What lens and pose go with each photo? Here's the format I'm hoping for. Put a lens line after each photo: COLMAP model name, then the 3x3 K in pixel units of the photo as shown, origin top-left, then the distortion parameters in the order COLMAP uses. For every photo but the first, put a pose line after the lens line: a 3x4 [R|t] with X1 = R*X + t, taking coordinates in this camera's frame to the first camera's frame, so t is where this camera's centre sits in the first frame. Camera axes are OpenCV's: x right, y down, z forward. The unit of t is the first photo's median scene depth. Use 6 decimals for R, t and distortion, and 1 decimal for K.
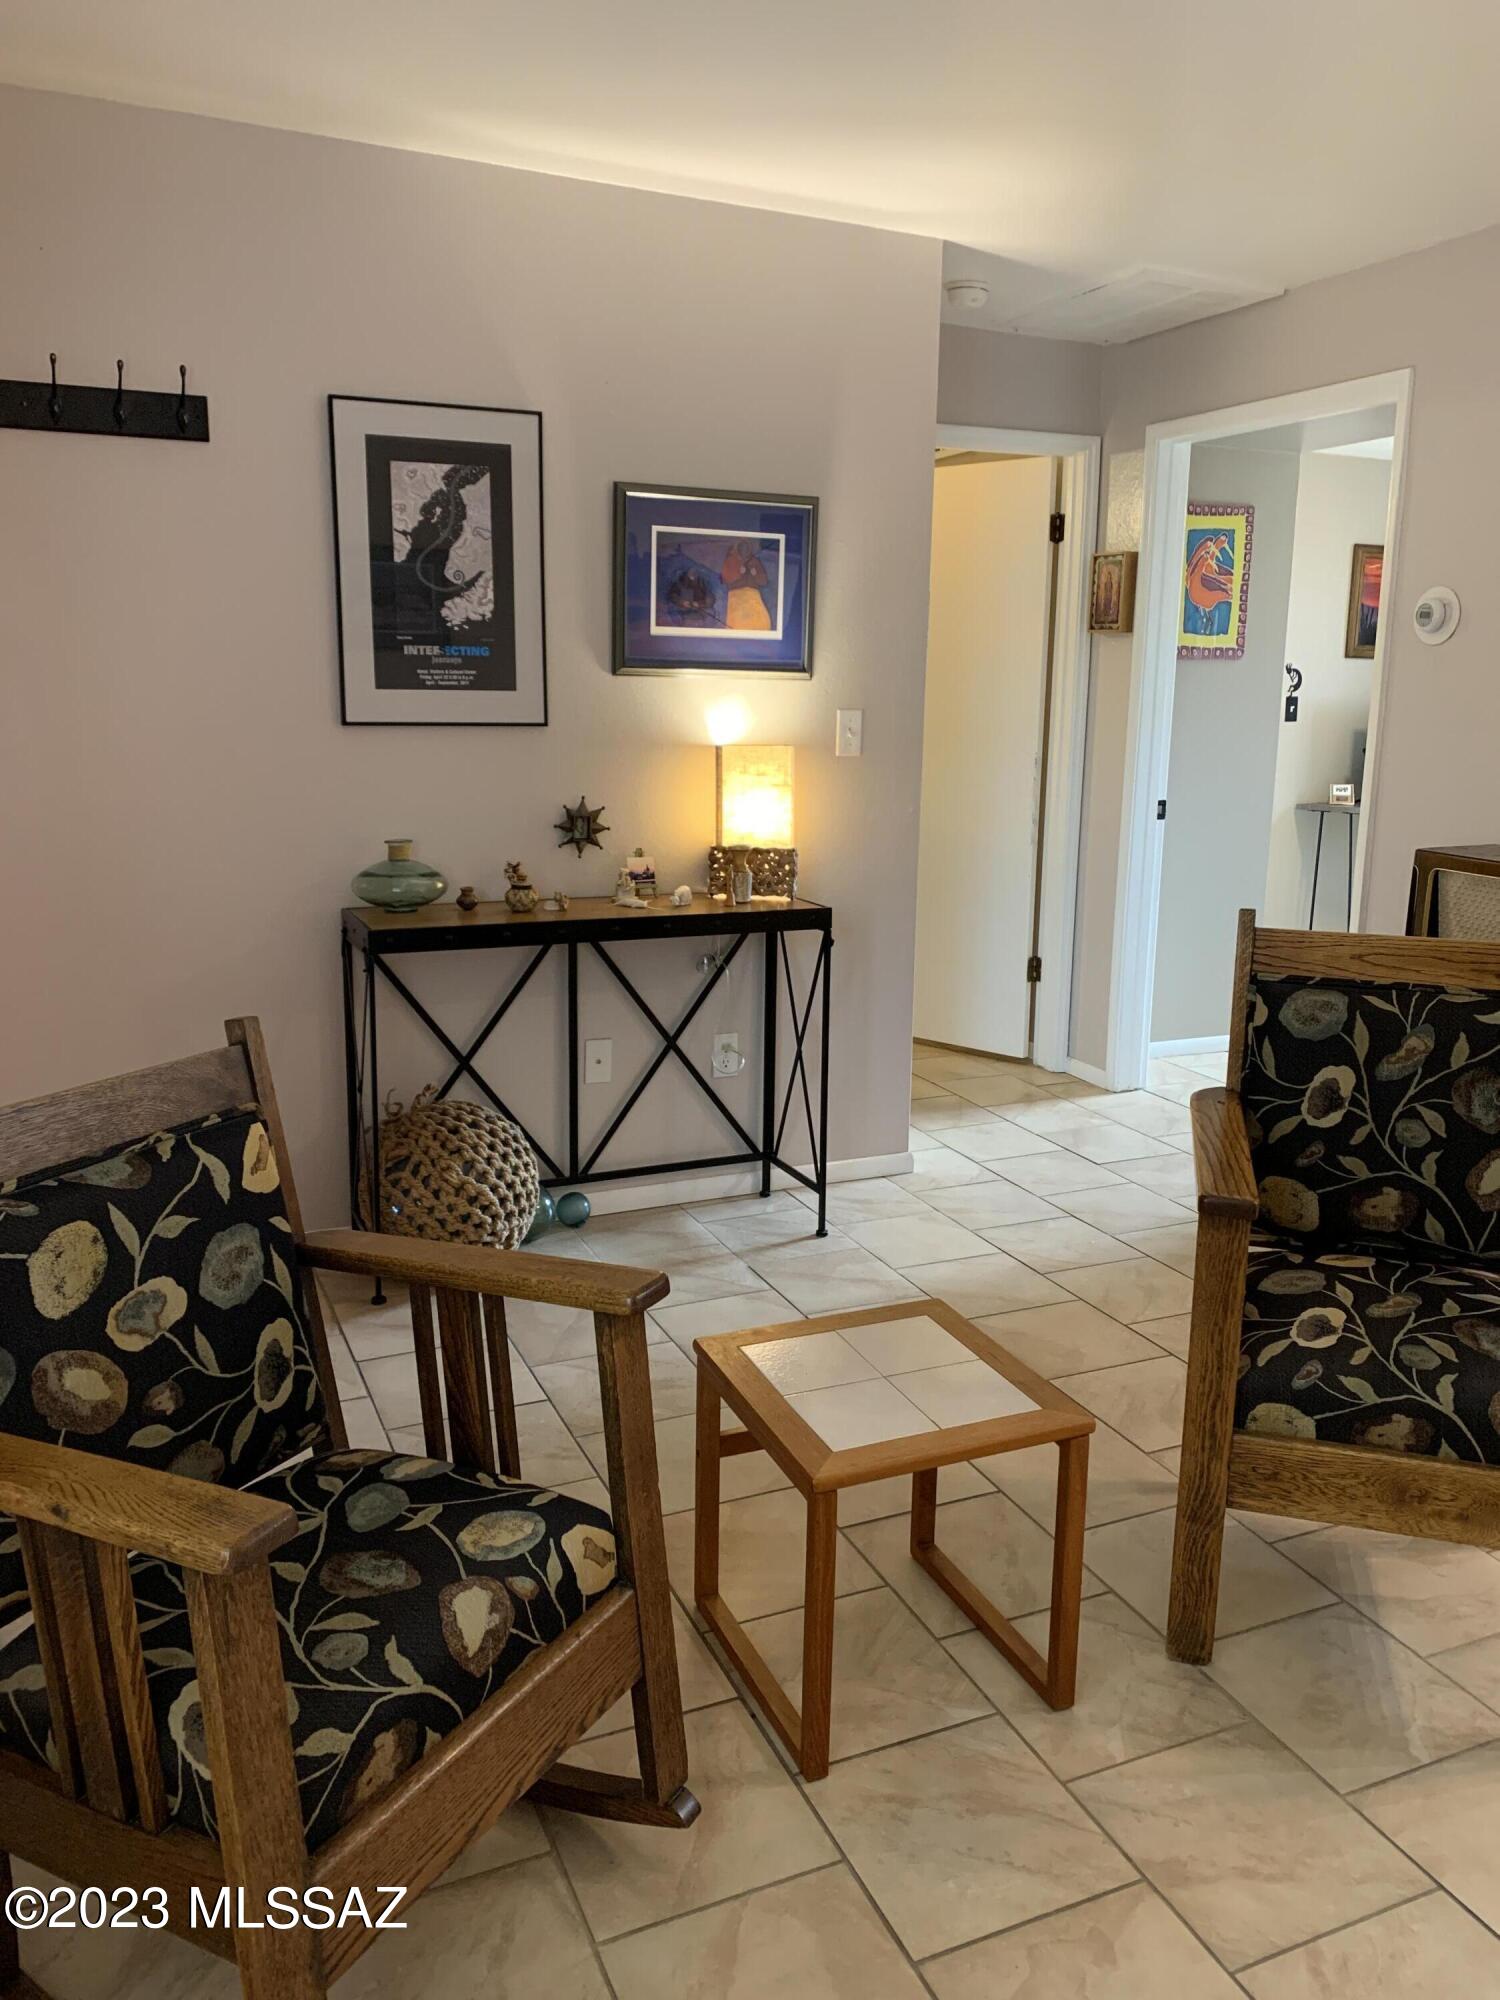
lens RADIAL K [[1522.1, 0, 718.5], [0, 1522.1, 993.6], [0, 0, 1]] dist [0.029425, -0.028699]
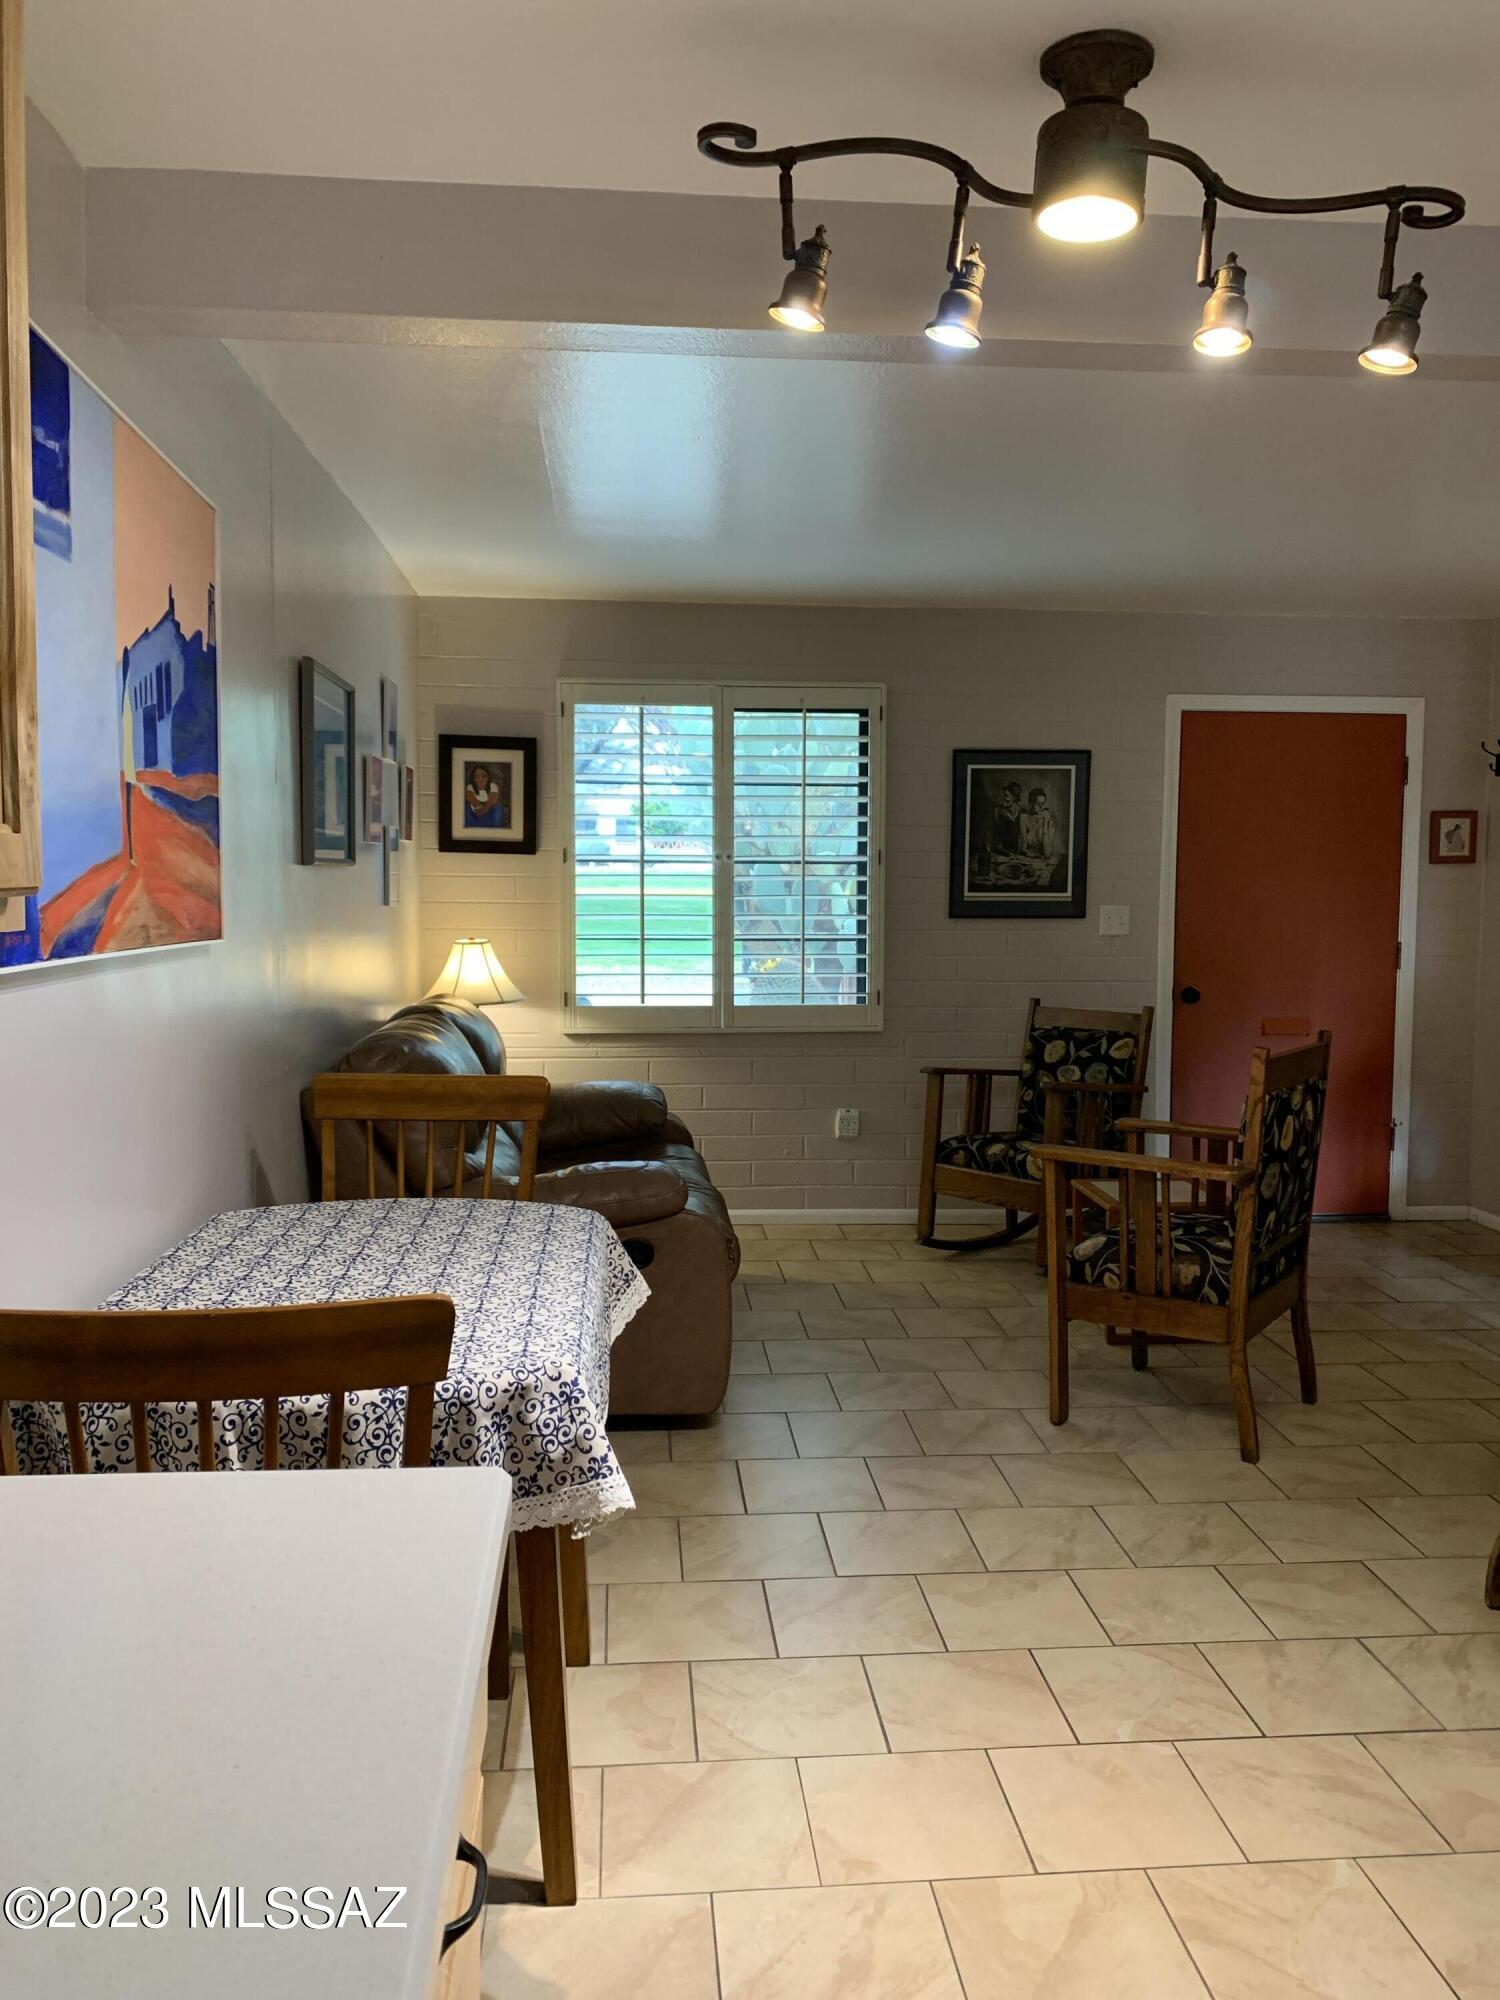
lens RADIAL K [[1522.1, 0, 779.9], [0, 1522.1, 972.4], [0, 0, 1]] dist [0.029425, -0.028699]
pose [[-0.308613, 0.042767, -0.950226, 1.393659], [-0.208940, 0.971541, 0.111585, -0.116590], [0.927956, 0.232977, -0.290895, 0.611162]]
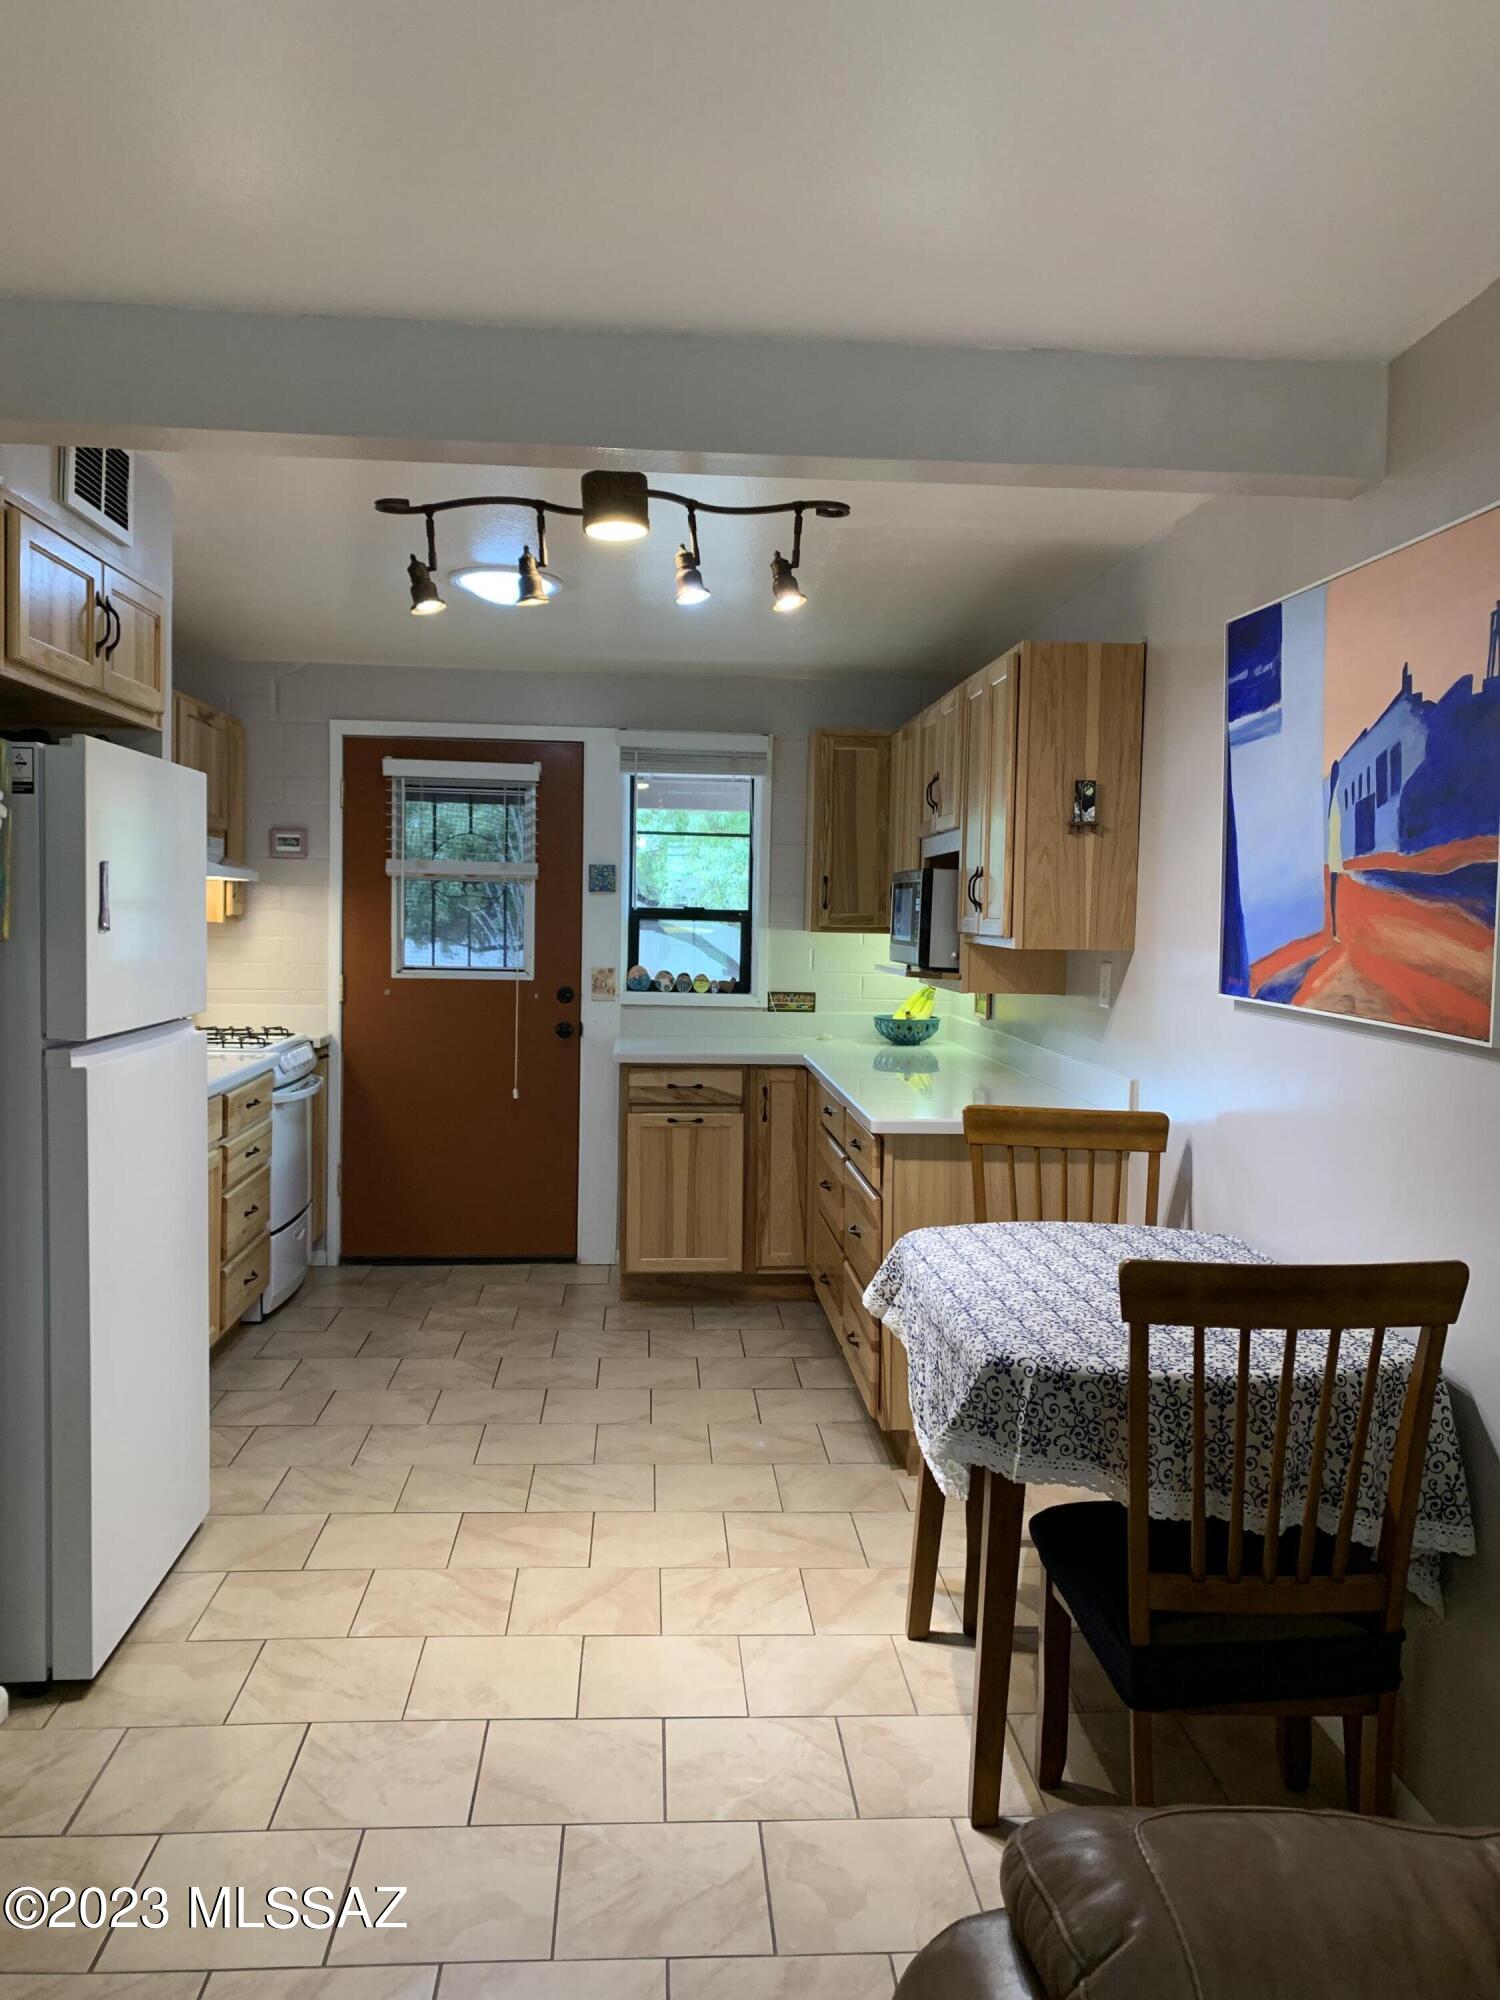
lens RADIAL K [[1522.1, 0, 764.0], [0, 1522.1, 982.6], [0, 0, 1]] dist [0.029425, -0.028699]
pose [[0.333601, -0.056798, 0.941002, 0.096662], [0.178995, 0.983842, -0.004074, -0.061206], [-0.925565, 0.169794, 0.338377, 0.183979]]
